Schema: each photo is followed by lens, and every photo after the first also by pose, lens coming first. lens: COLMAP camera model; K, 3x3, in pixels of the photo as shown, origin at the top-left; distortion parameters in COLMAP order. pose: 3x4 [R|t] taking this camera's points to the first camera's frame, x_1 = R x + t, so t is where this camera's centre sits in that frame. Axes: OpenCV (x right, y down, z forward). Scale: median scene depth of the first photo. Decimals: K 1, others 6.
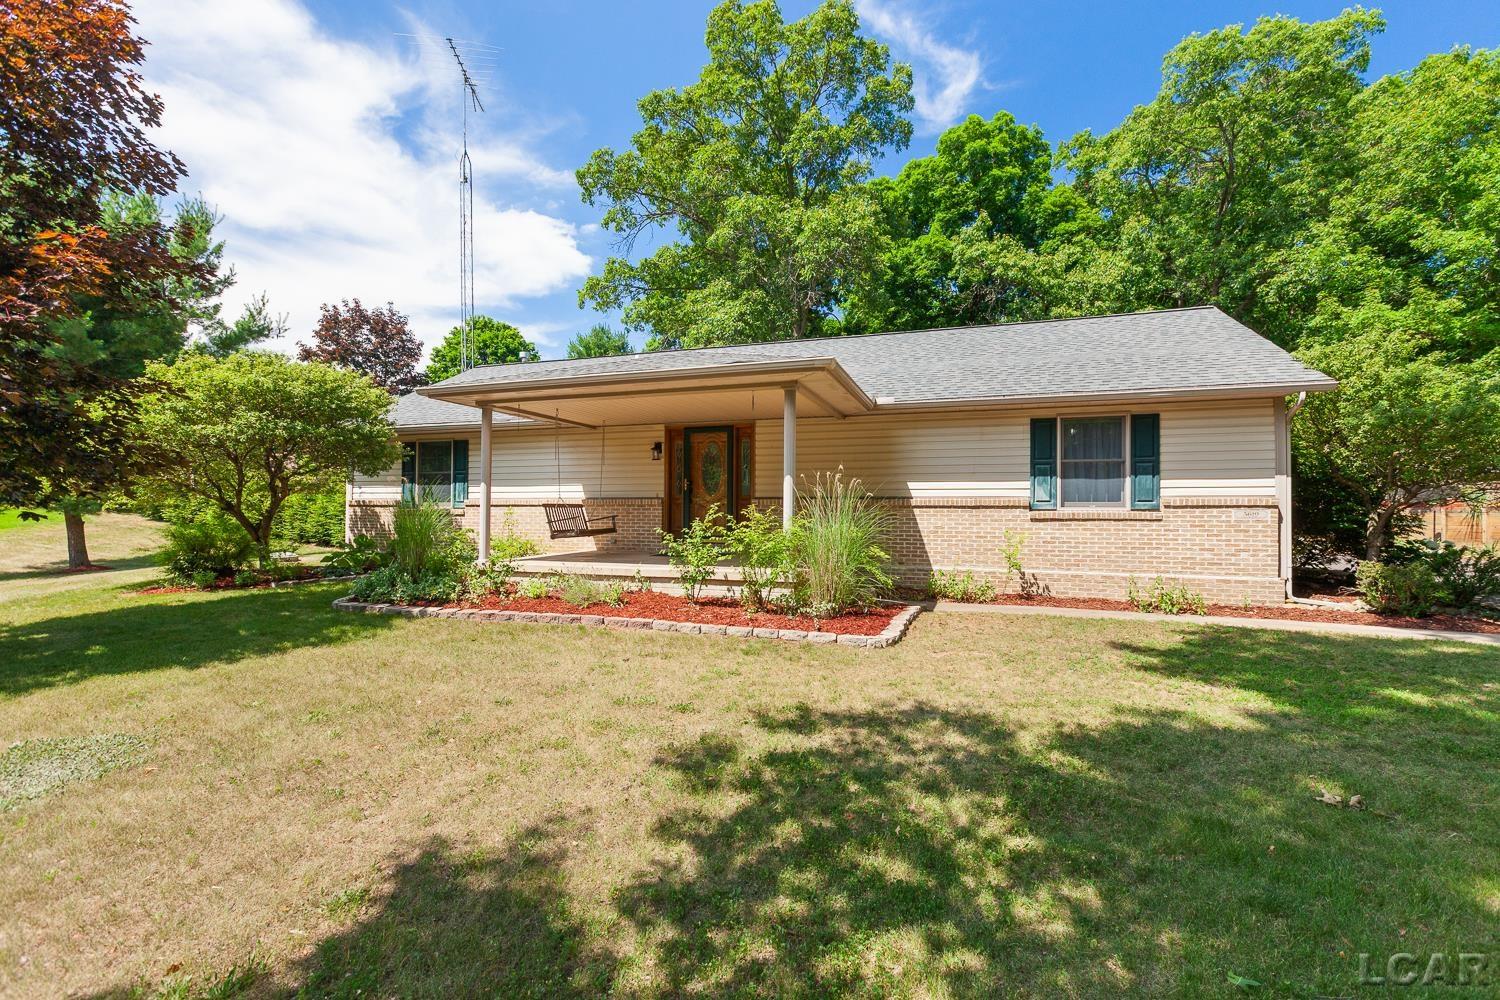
lens RADIAL K [[669.7, 0, 753.0], [0, 669.7, 507.4], [0, 0, 1]] dist [0.002260, 0.000134]
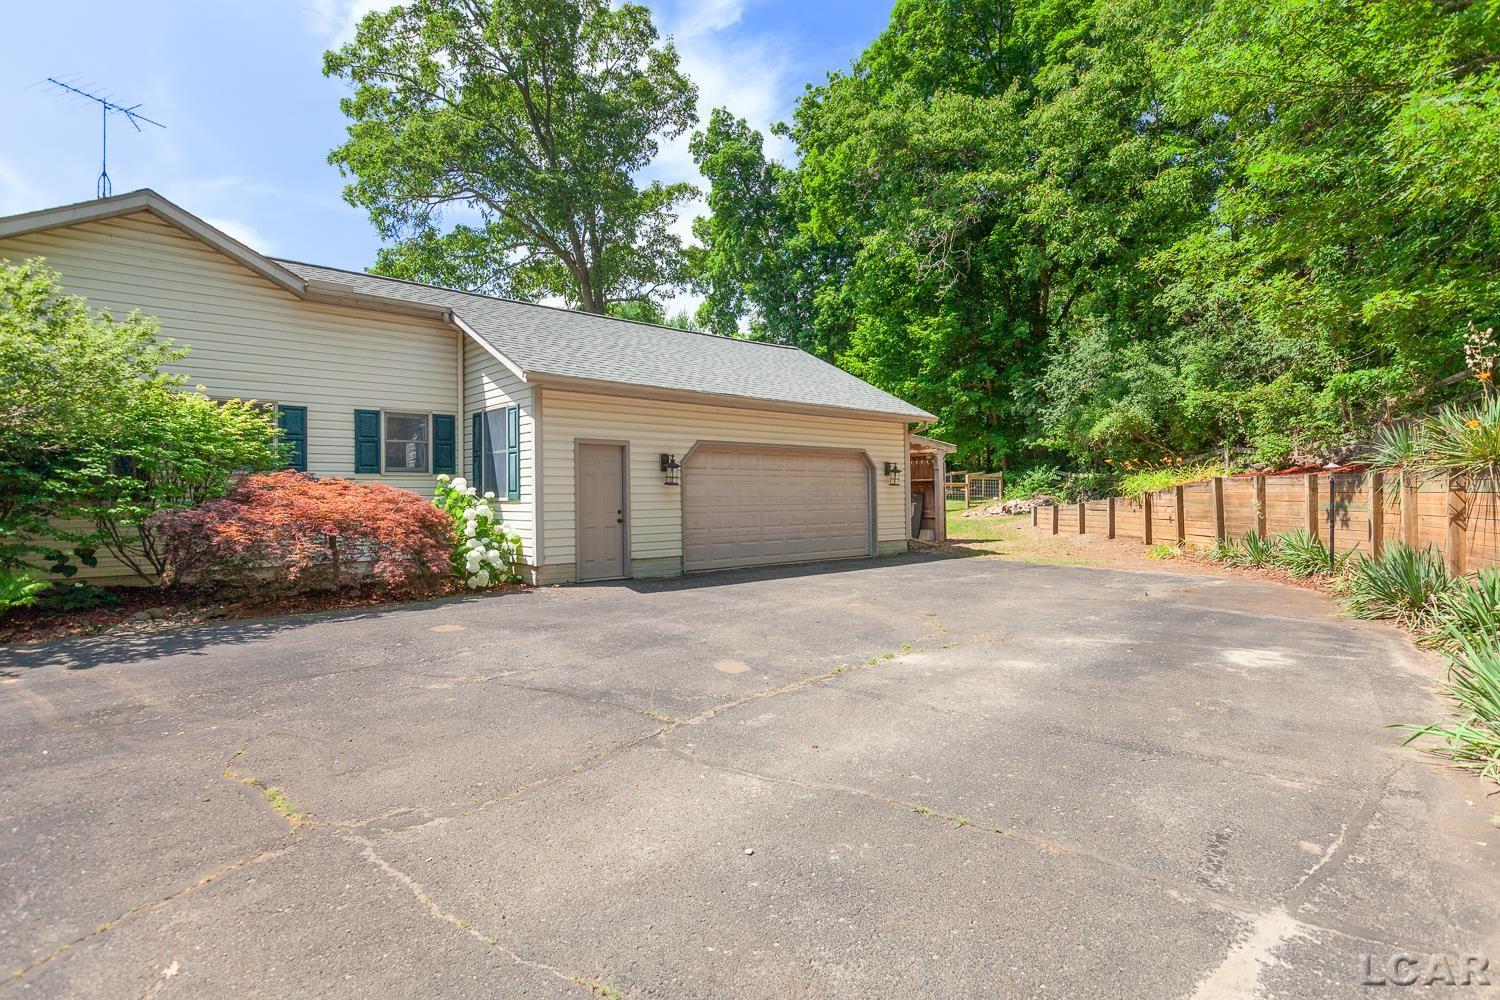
lens RADIAL K [[780.1, 0, 732.9], [0, 780.1, 483.6], [0, 0, 1]] dist [0.001269, 0.000284]
pose [[0.868644, -0.024654, -0.494823, 1.711085], [0.020036, 0.999692, -0.014637, 0.012571], [0.495031, 0.002800, 0.868871, 0.663982]]
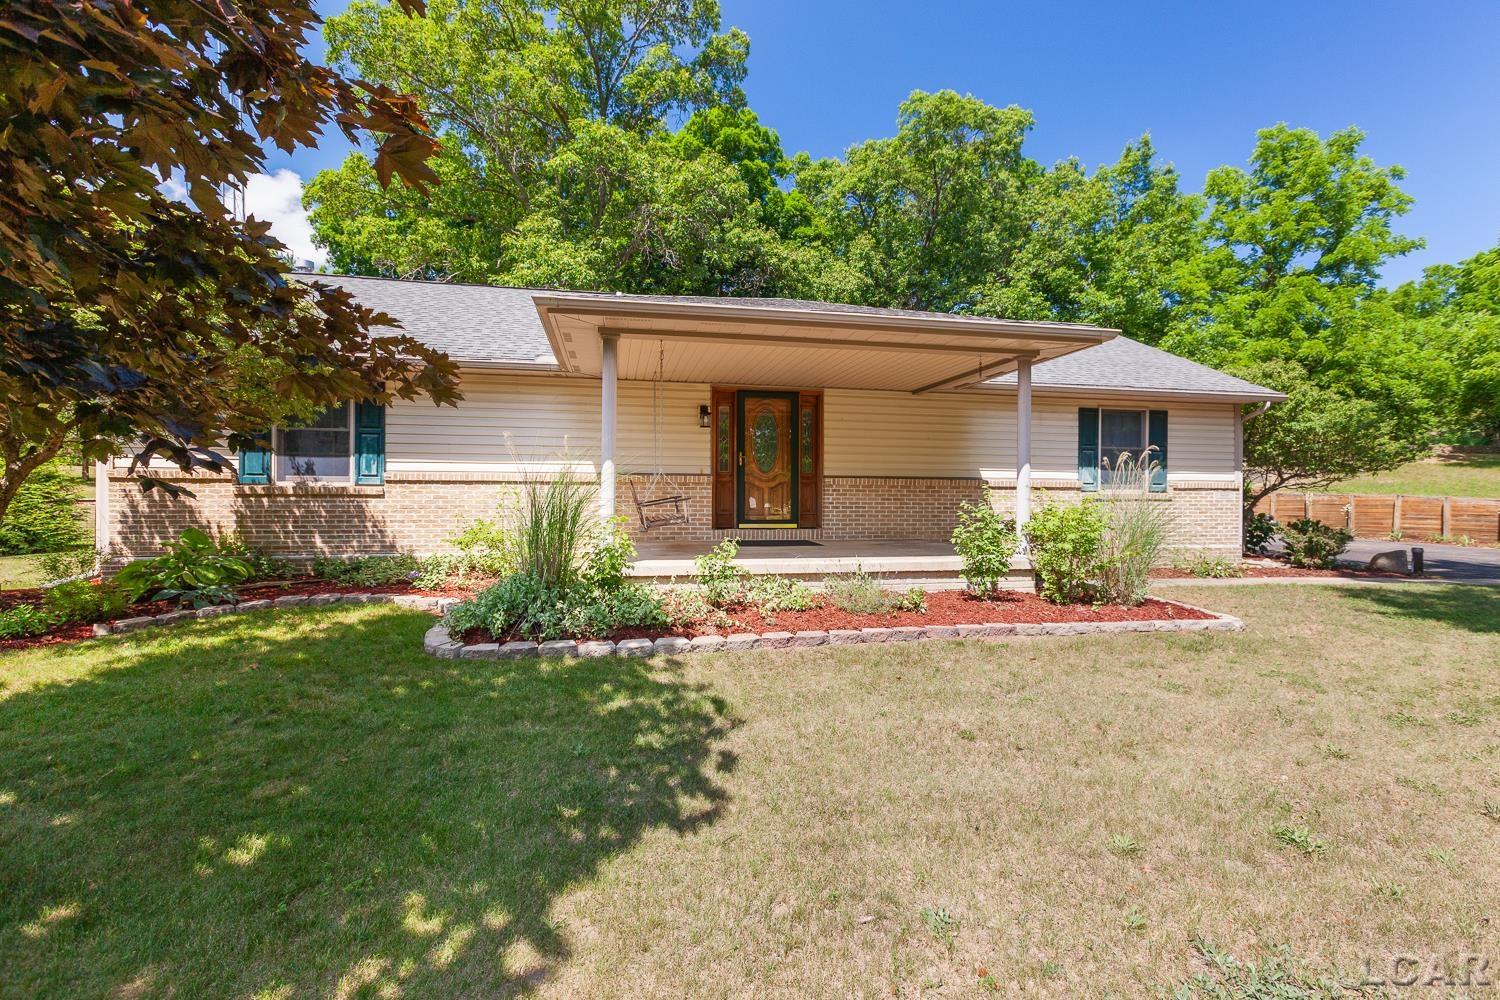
lens RADIAL K [[669.7, 0, 753.0], [0, 669.7, 507.4], [0, 0, 1]] dist [0.002260, 0.000134]
pose [[0.859766, -0.009249, 0.510604, -0.520492], [-0.006746, 0.999543, 0.029466, 0.001423], [-0.510643, -0.028779, 0.859311, 0.282341]]
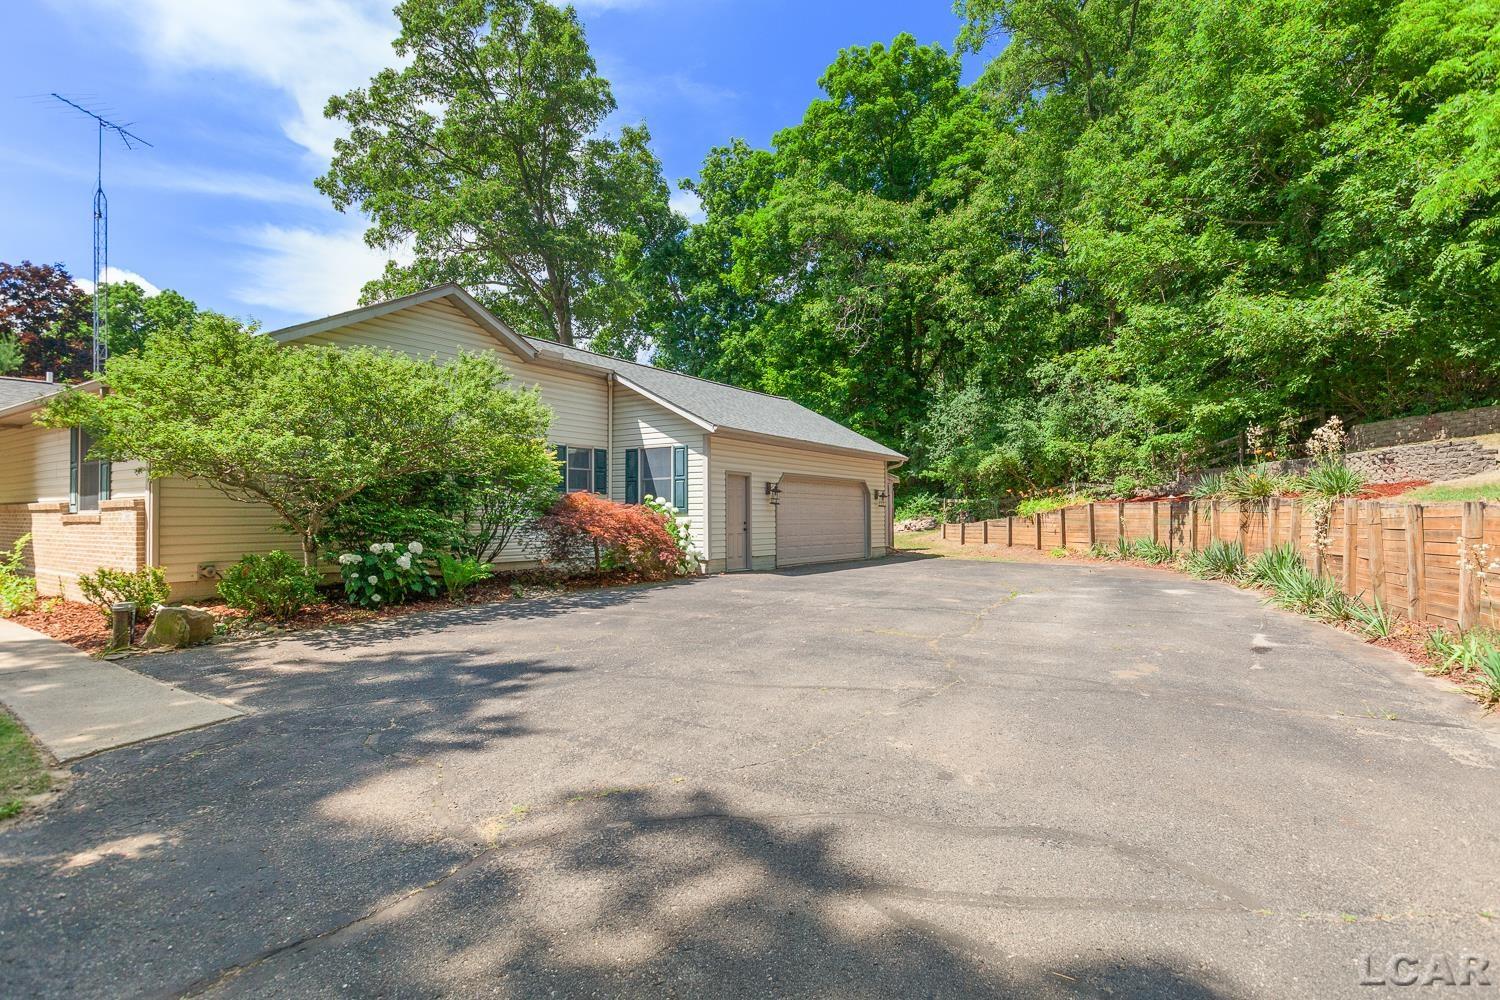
lens RADIAL K [[777.4, 0, 750.0], [0, 777.4, 500.0], [0, 0, 1]] dist [-0.002746, 0.000586]
pose [[0.963714, -0.017059, -0.266391, 1.477586], [0.012649, 0.999753, -0.018263, 0.015436], [0.266637, 0.014231, 0.963692, 0.121088]]
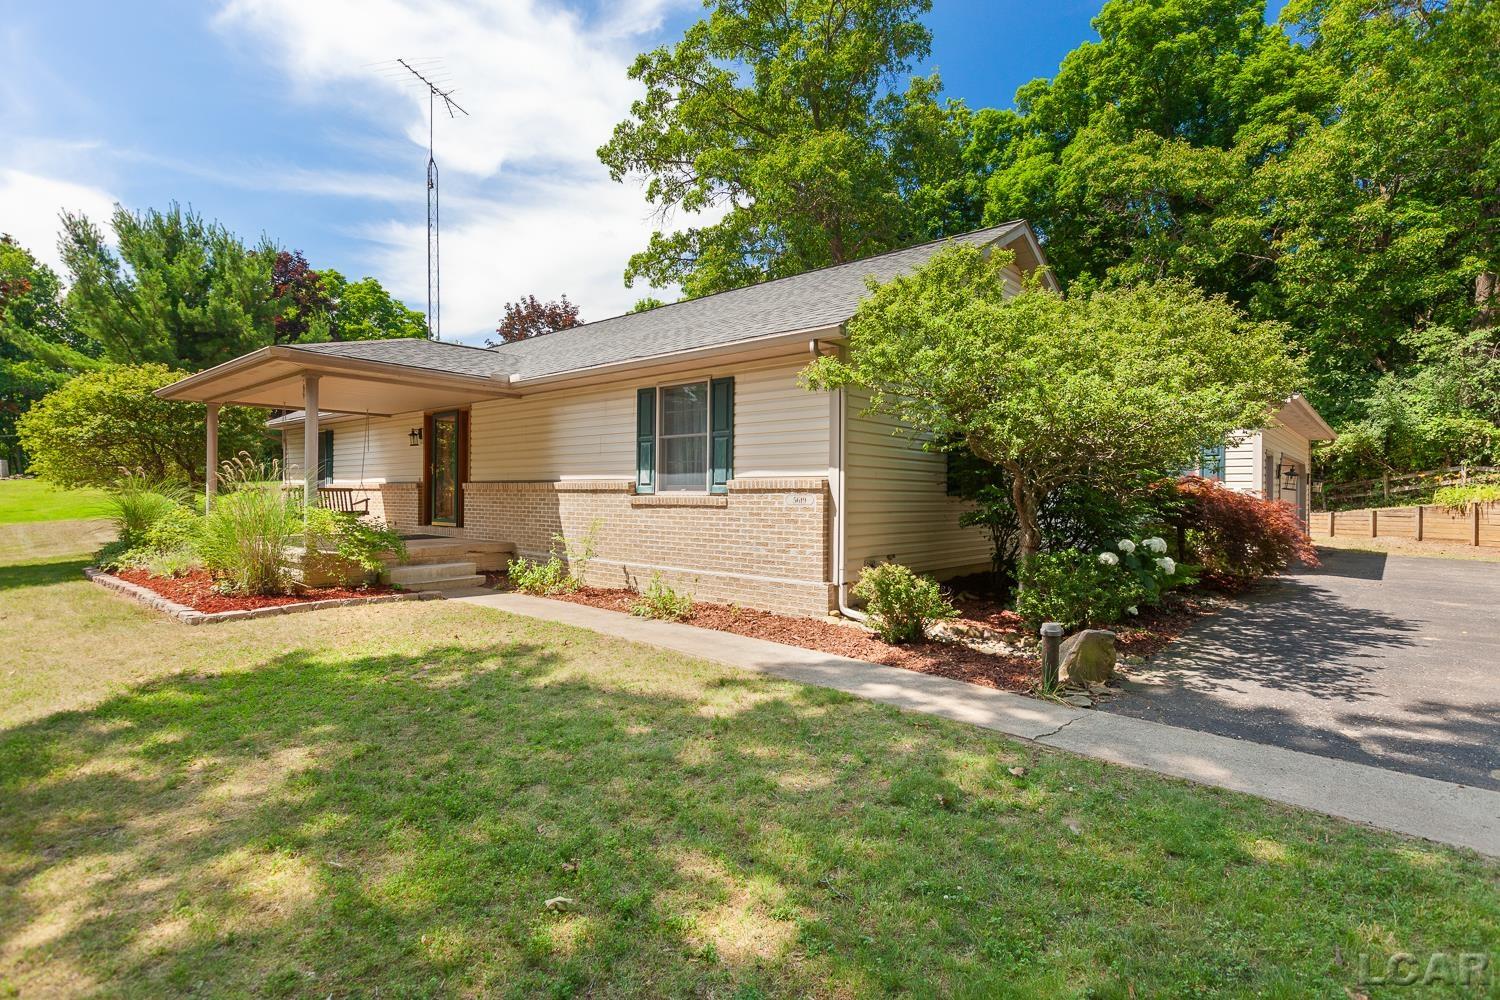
lens RADIAL K [[750.7, 0, 744.2], [0, 750.7, 500.9], [0, 0, 1]] dist [-0.002135, -0.000270]
pose [[0.925047, 0.004854, -0.379822, 0.786488], [-0.000740, 0.999939, 0.010977, 0.001329], [0.379853, -0.009873, 0.924994, 0.127784]]
